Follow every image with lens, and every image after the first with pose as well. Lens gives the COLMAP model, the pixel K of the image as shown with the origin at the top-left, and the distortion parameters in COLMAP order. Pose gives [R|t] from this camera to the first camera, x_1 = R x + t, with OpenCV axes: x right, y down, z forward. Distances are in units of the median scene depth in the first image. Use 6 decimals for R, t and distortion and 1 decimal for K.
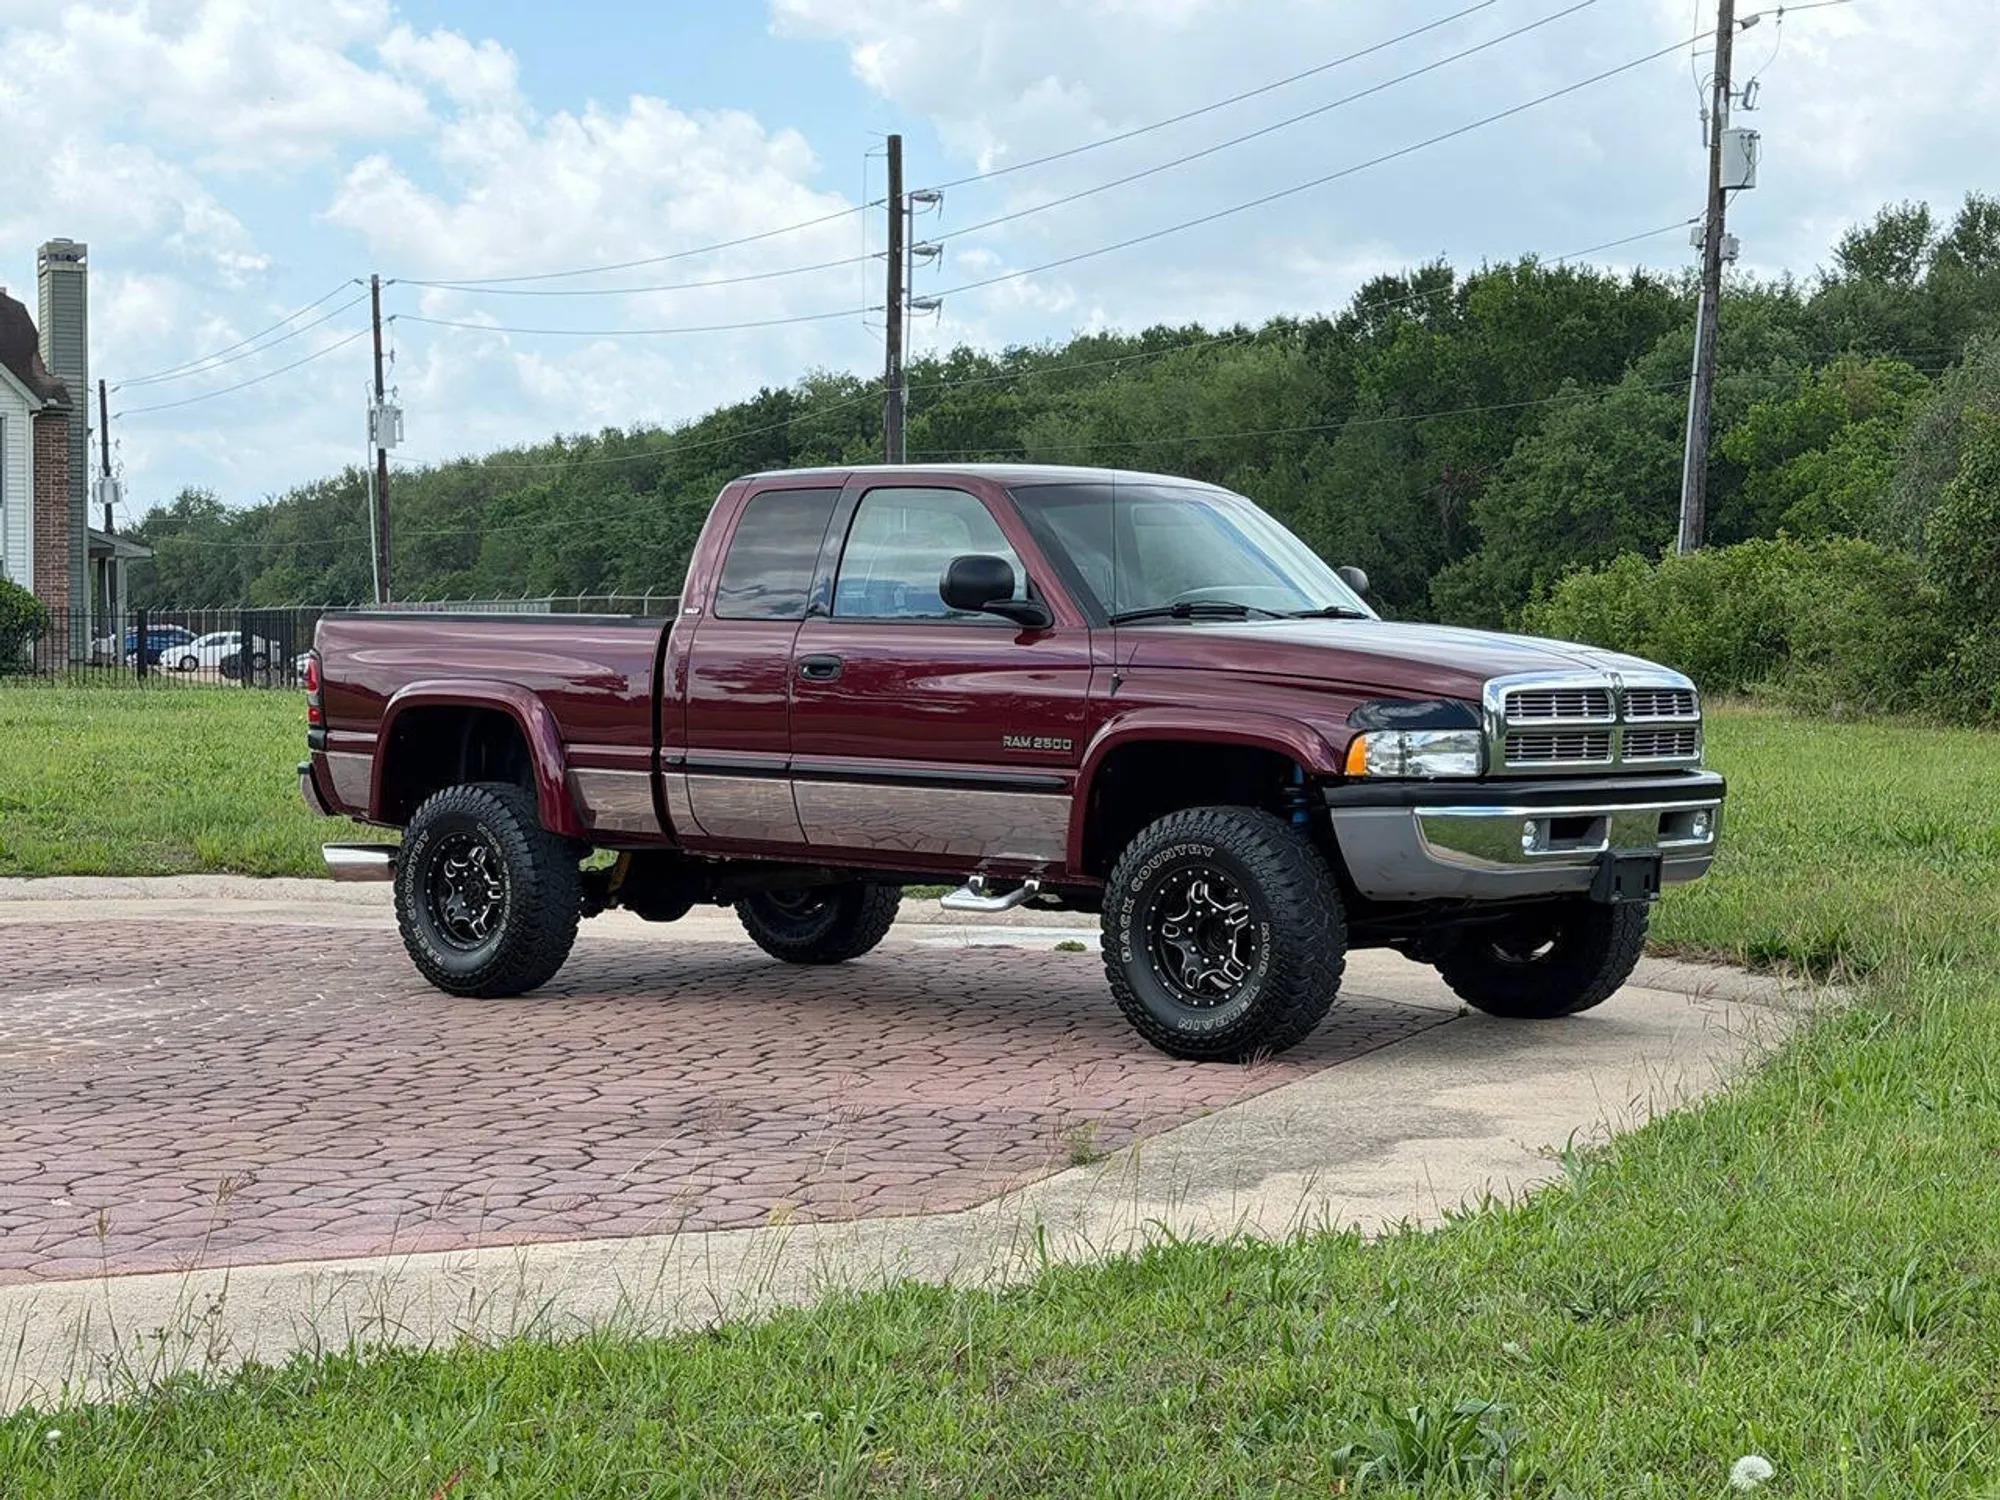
lens RADIAL K [[3643.2, 0, 1021.2], [0, 3643.2, 746.8], [0, 0, 1]] dist [0.139696, 0.116636]
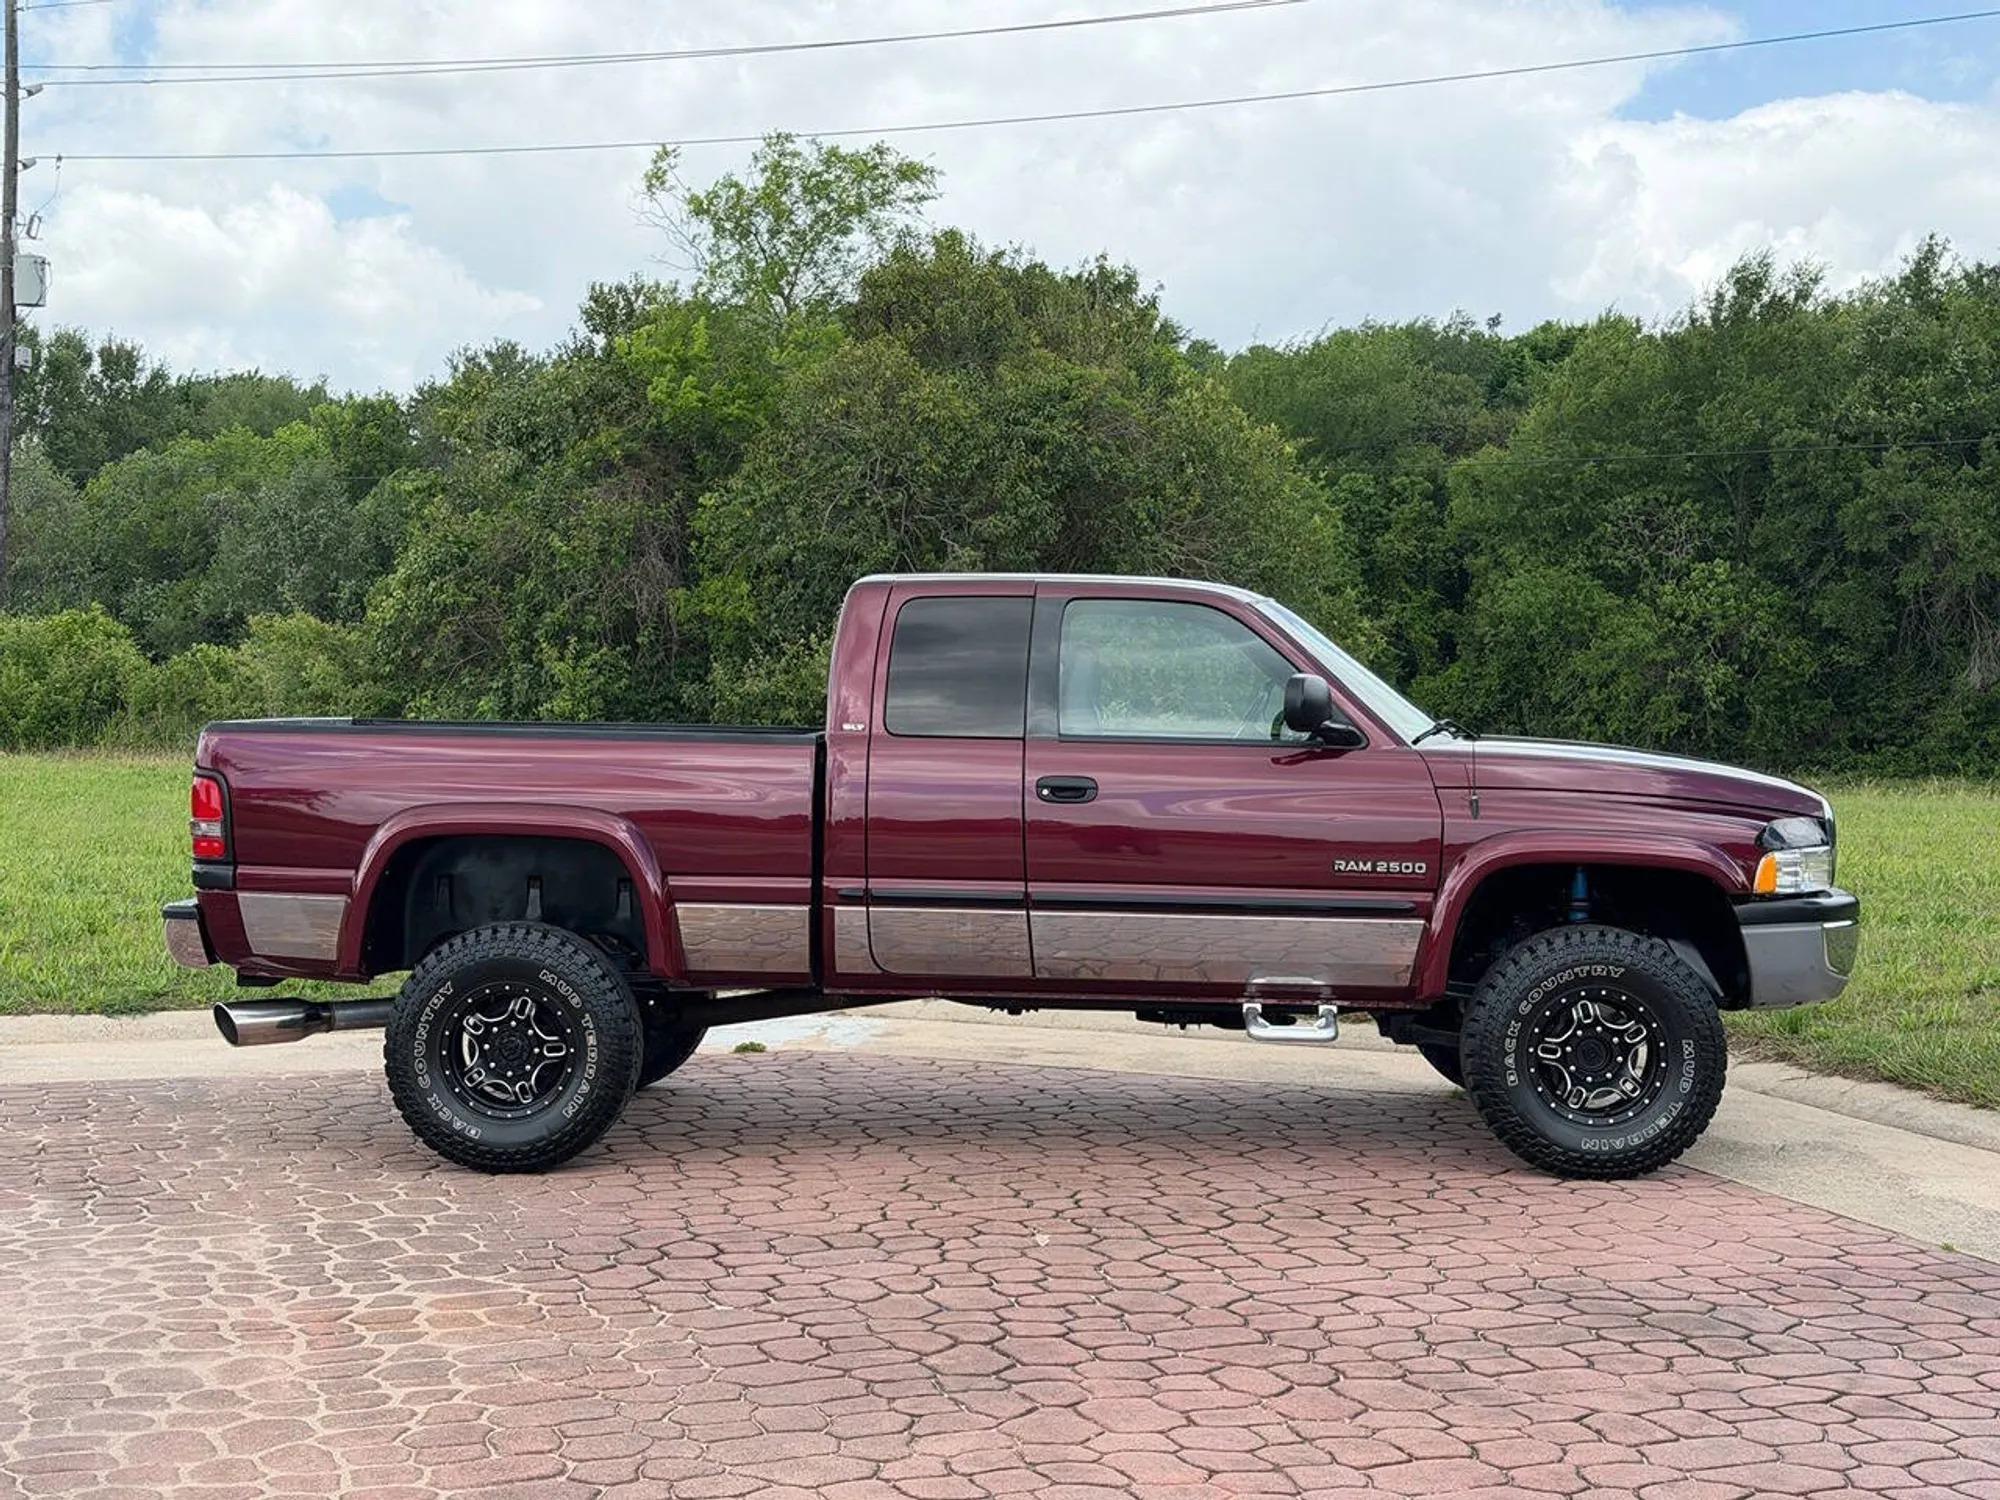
lens RADIAL K [[2807.8, 0, 988.3], [0, 2807.8, 749.0], [0, 0, 1]] dist [0.143848, -0.124850]
pose [[0.783773, -0.011116, 0.620948, -0.127526], [0.014545, 0.999894, -0.000458, -0.007874], [-0.620877, 0.009391, 0.783851, 0.109733]]
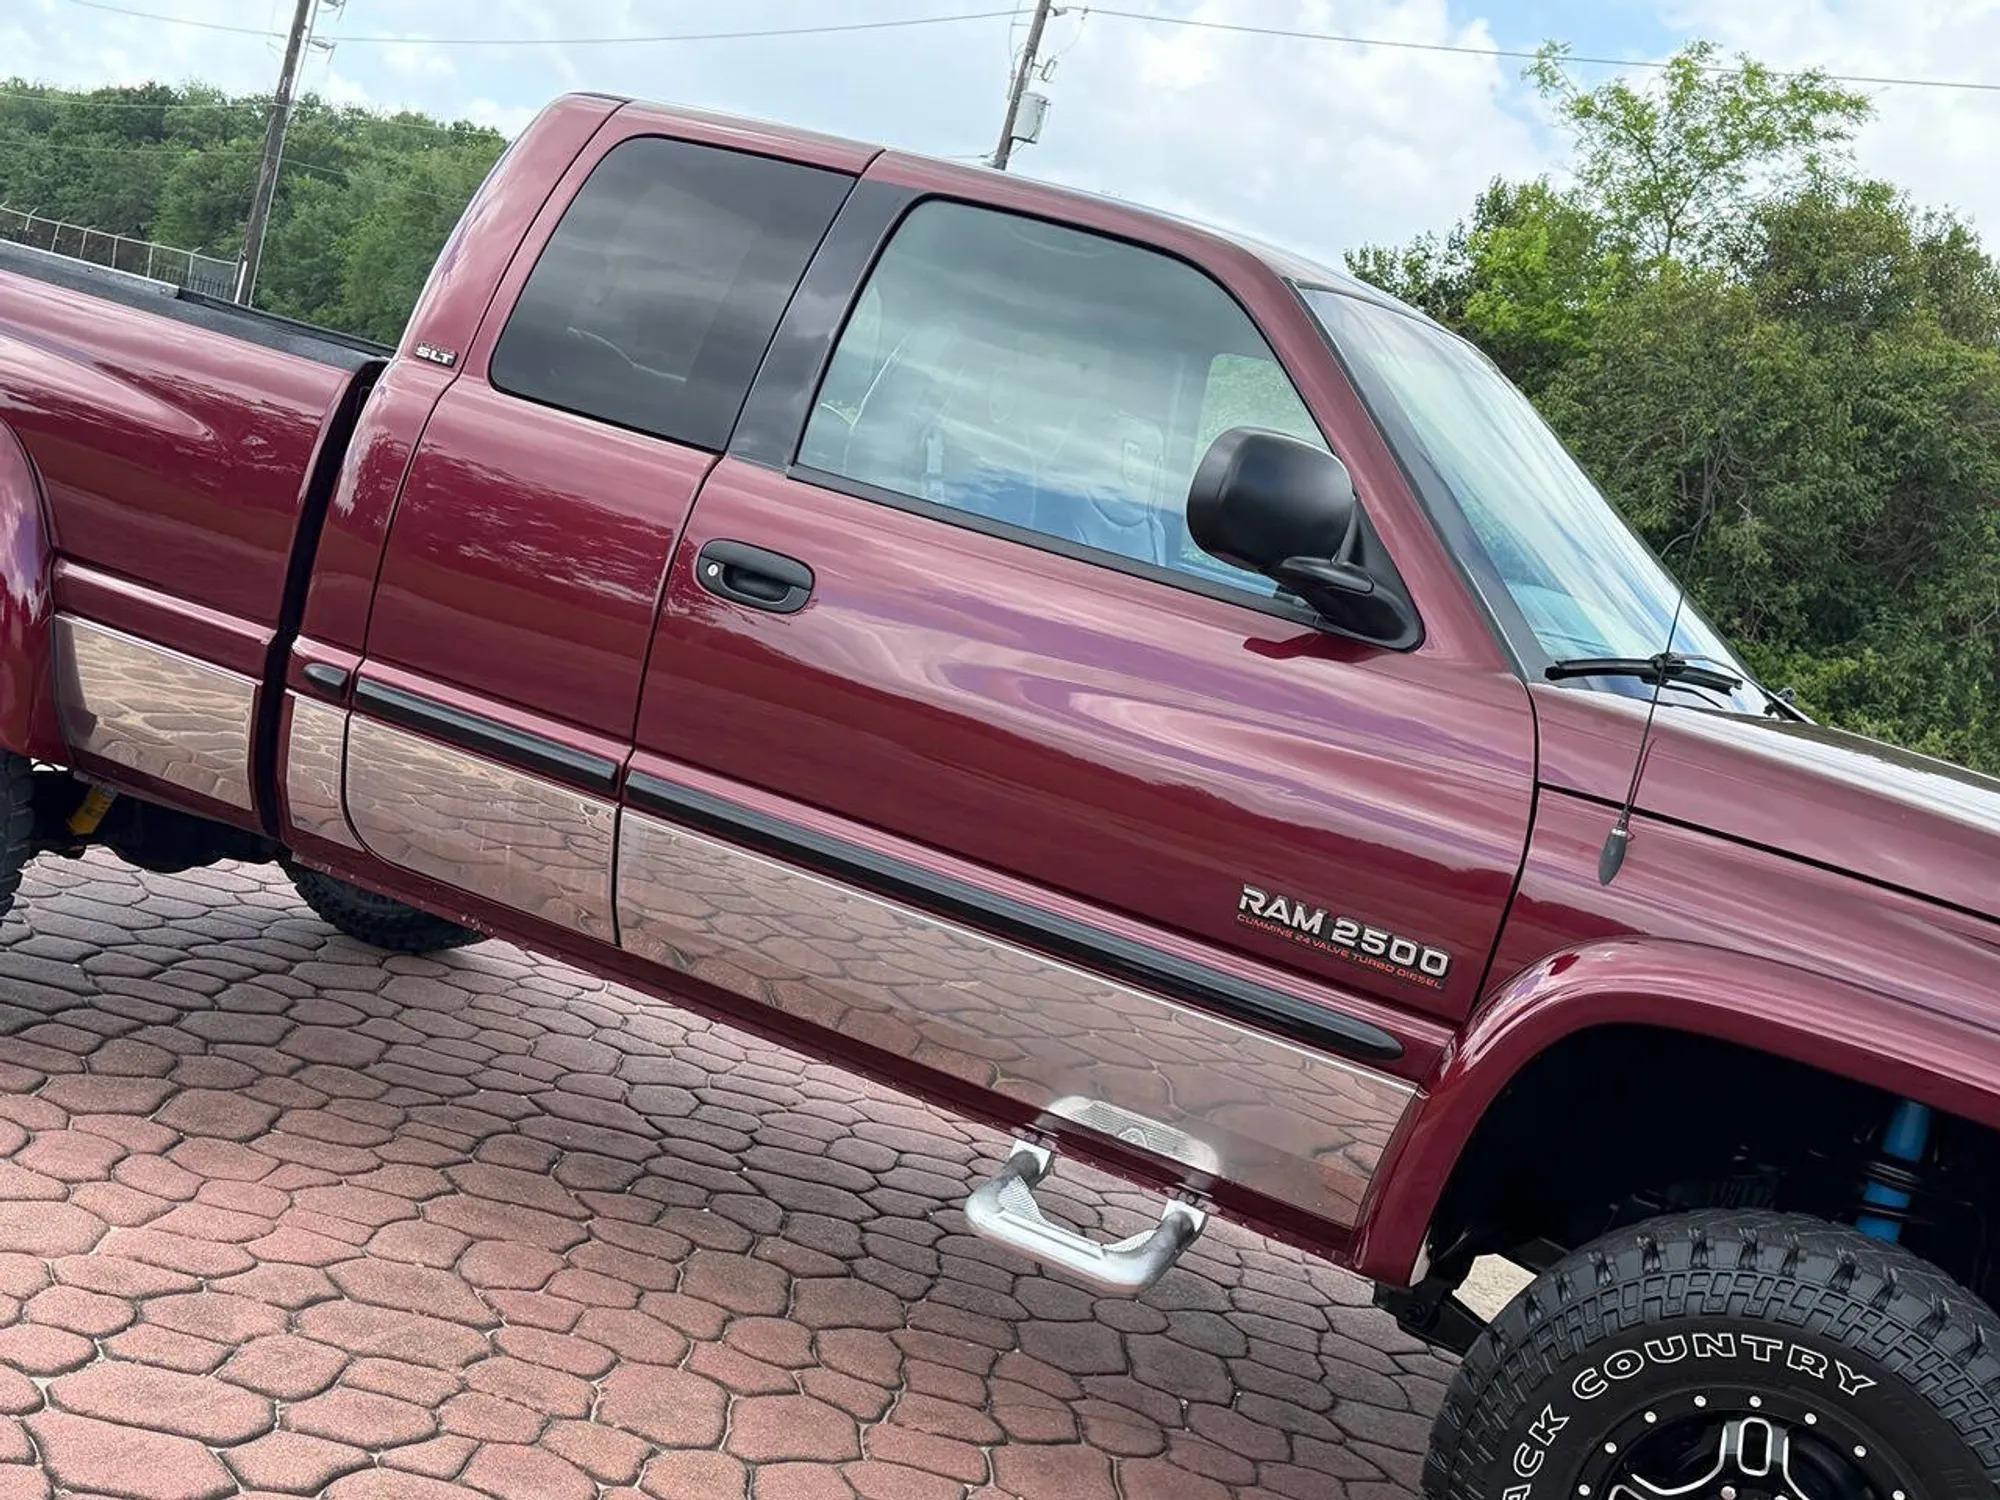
lens RADIAL K [[2403.4, 0, 977.9], [0, 2403.4, 750.8], [0, 0, 1]] dist [0.201951, -0.462642]
pose [[0.932180, 0.204092, 0.298977, -0.027444], [-0.236253, 0.968770, 0.075297, -0.007255], [-0.274273, -0.140825, 0.951285, 0.176430]]
